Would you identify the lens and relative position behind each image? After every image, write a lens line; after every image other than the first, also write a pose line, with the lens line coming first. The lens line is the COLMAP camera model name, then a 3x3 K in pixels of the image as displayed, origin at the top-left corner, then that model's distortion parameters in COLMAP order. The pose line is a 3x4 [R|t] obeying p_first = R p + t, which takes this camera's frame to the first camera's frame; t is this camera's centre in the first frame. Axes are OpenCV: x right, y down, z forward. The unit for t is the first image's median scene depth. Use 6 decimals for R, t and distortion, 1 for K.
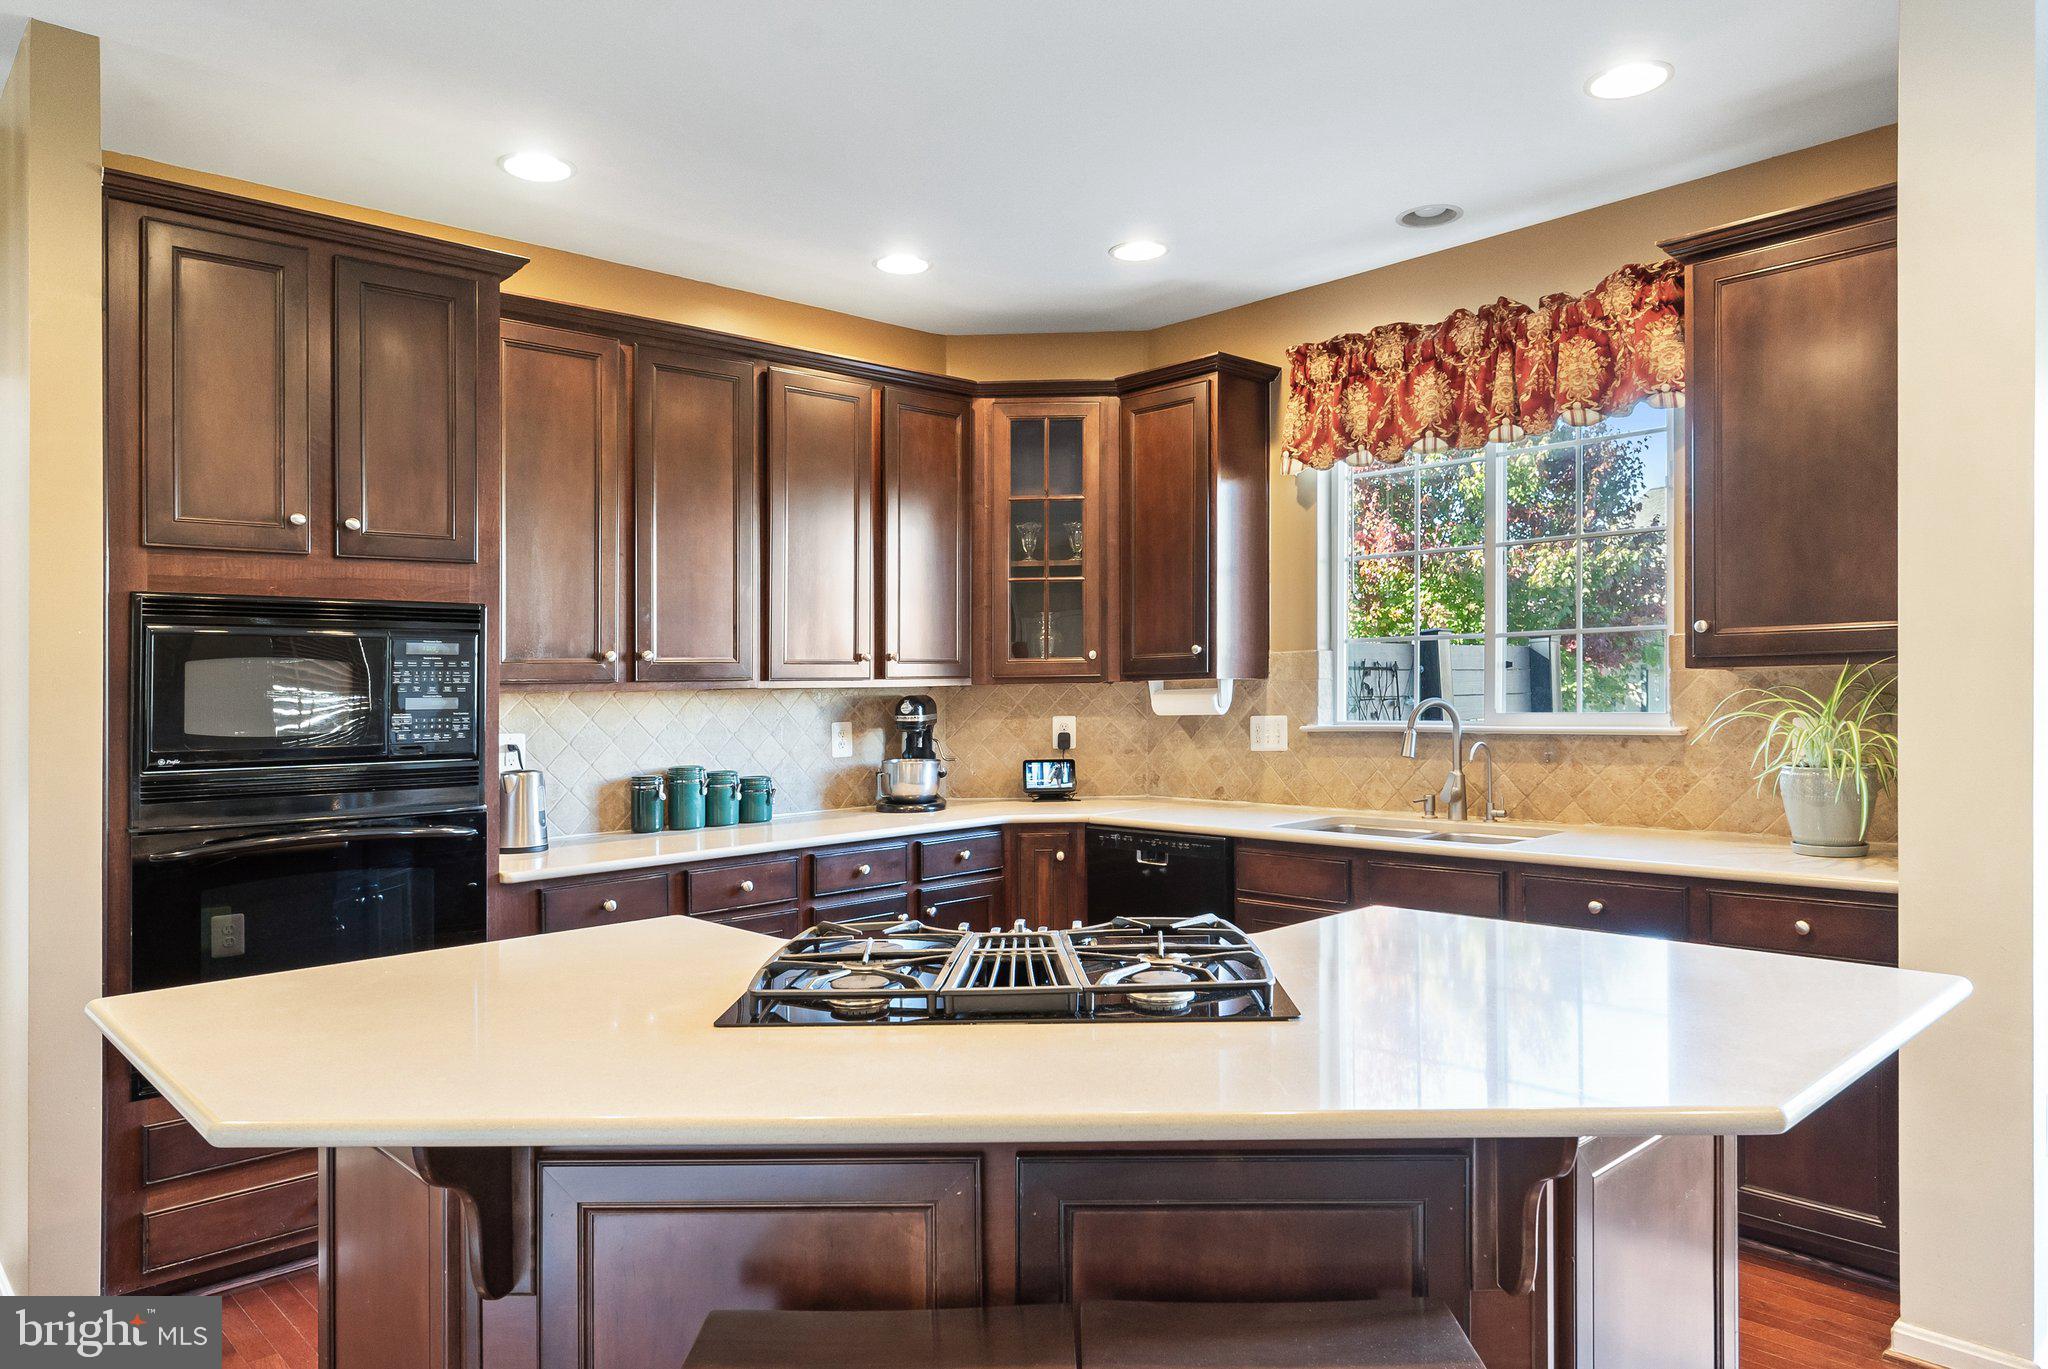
lens RADIAL K [[1341.4, 0, 1046.8], [0, 1341.4, 678.0], [0, 0, 1]] dist [-0.004173, 0.000961]
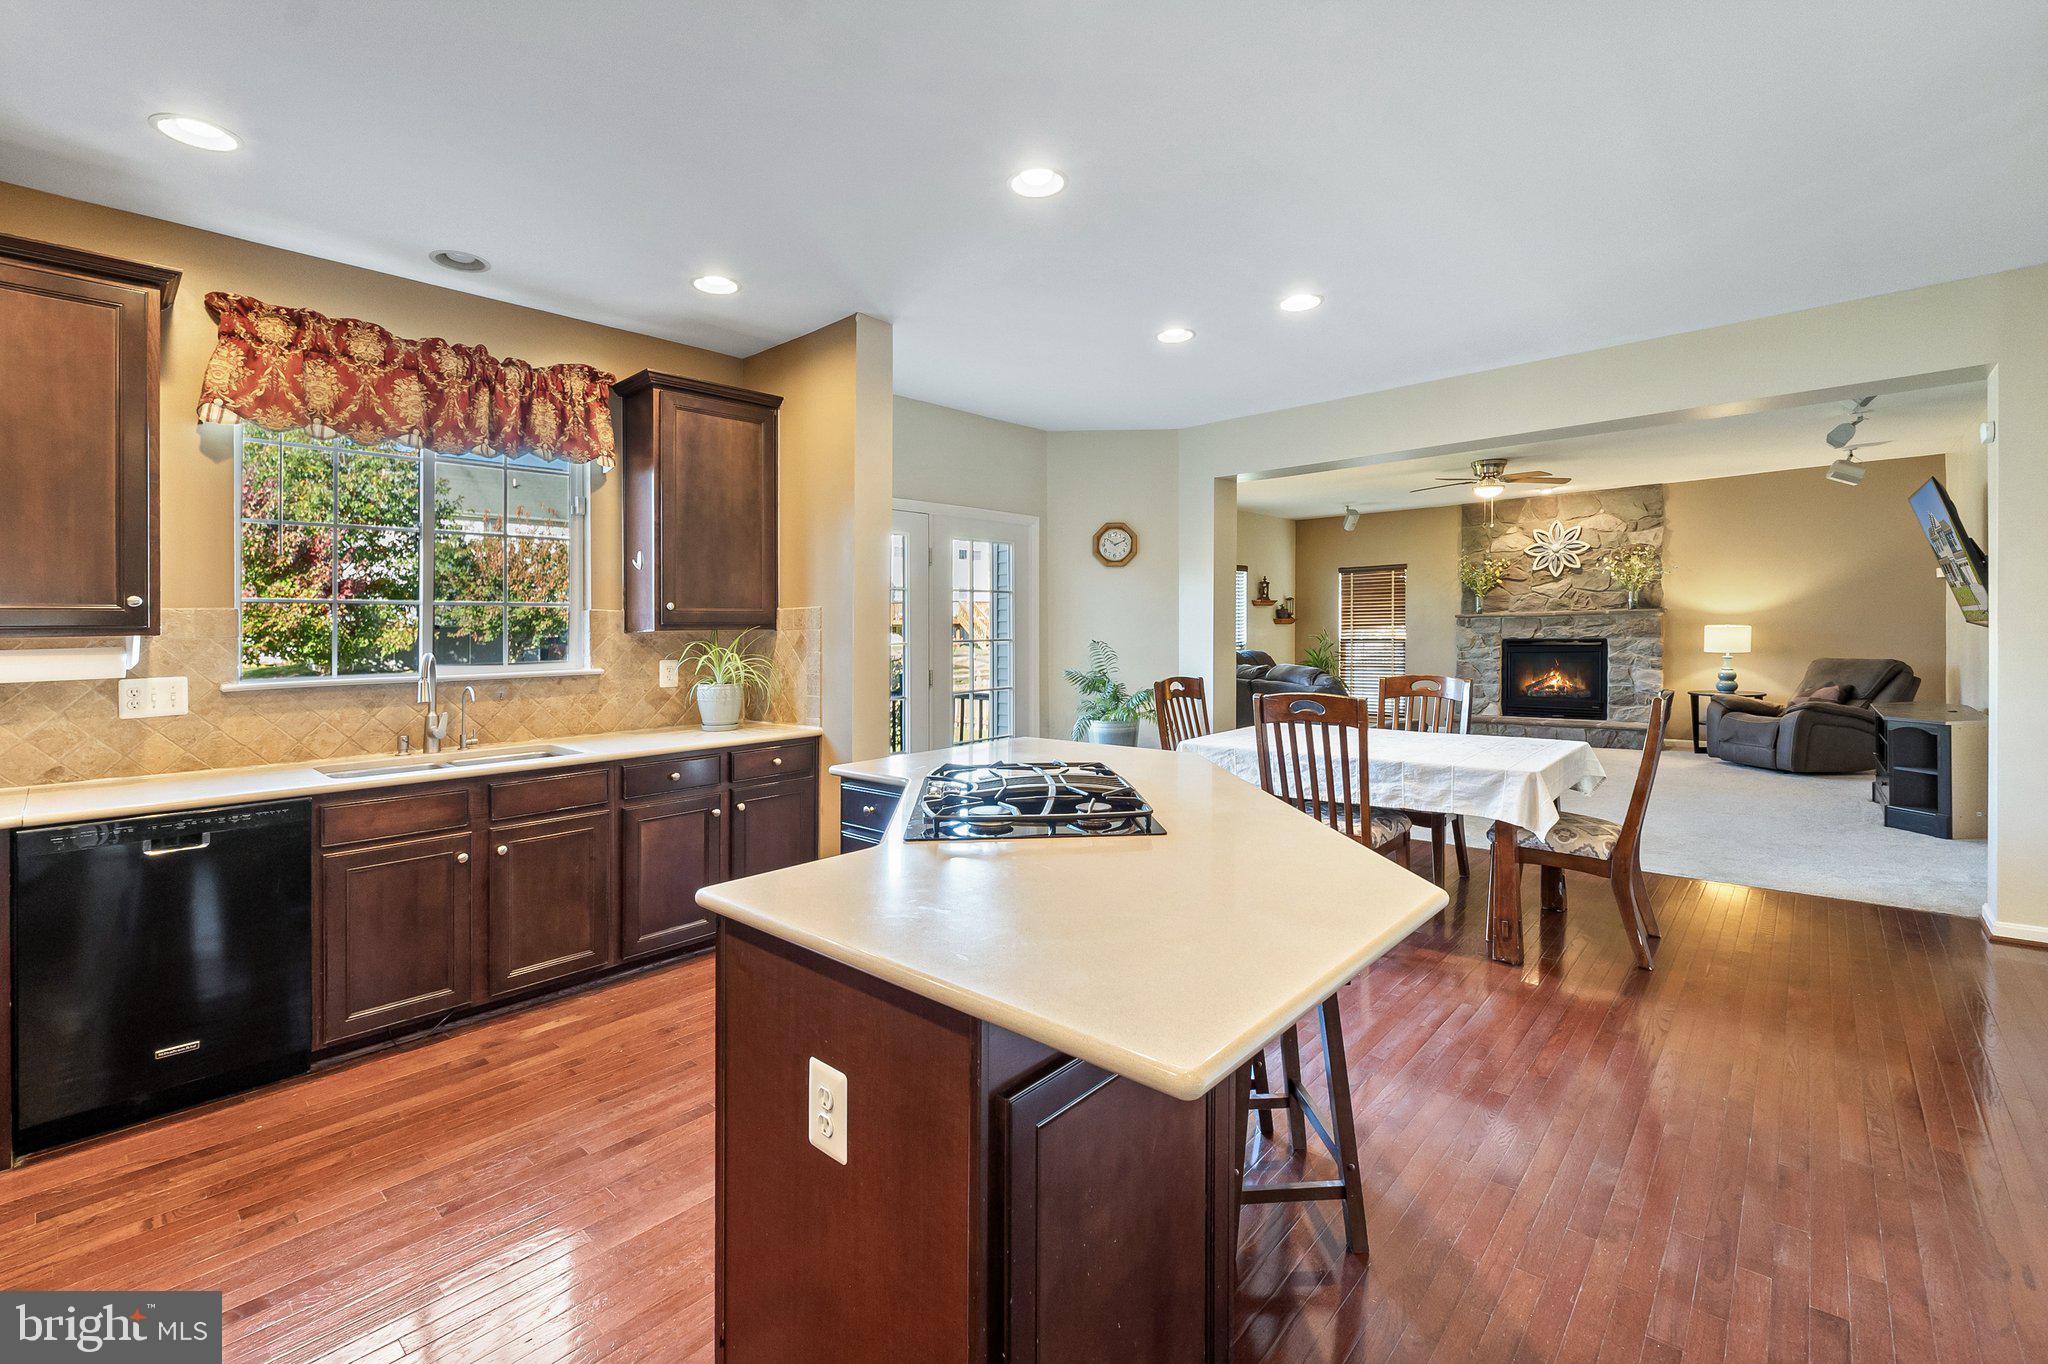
lens RADIAL K [[873.2, 0, 1001.1], [0, 873.2, 663.3], [0, 0, 1]] dist [-0.002036, -0.002092]
pose [[-0.060847, -0.017541, 0.997993, -0.552814], [0.007934, 0.999805, 0.018056, 0.015055], [-0.998116, 0.009017, -0.060696, 0.554374]]
